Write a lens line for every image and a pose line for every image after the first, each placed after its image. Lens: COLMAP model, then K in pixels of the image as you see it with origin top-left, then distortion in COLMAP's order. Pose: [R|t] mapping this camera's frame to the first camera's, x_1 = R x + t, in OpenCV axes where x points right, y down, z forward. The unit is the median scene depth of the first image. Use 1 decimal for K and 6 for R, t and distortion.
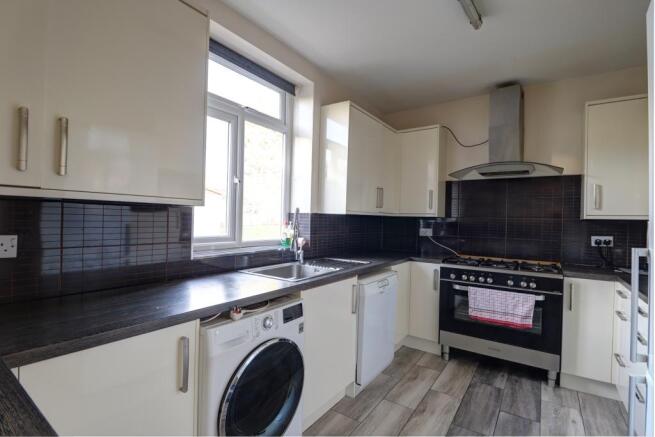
lens RADIAL K [[305.9, 0, 327.5], [0, 305.9, 218.5], [0, 0, 1]] dist [-0.000892, -0.011340]
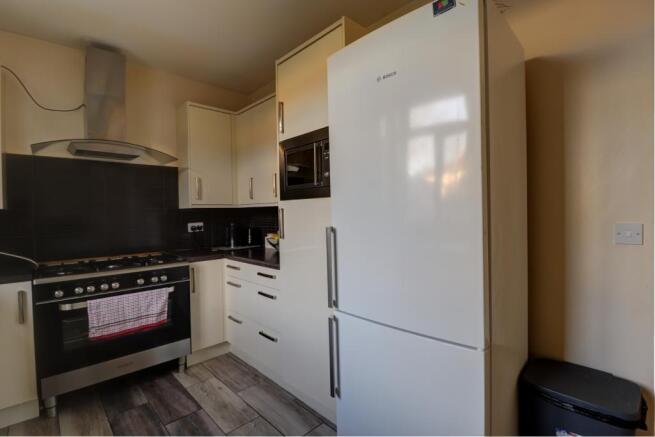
lens RADIAL K [[305.9, 0, 327.5], [0, 305.9, 218.5], [0, 0, 1]] dist [-0.000892, -0.011340]
pose [[0.195994, -0.046789, 0.979488, -0.144474], [0.018151, 0.998863, 0.044083, -0.000239], [-0.980437, 0.009139, 0.196621, 0.289438]]
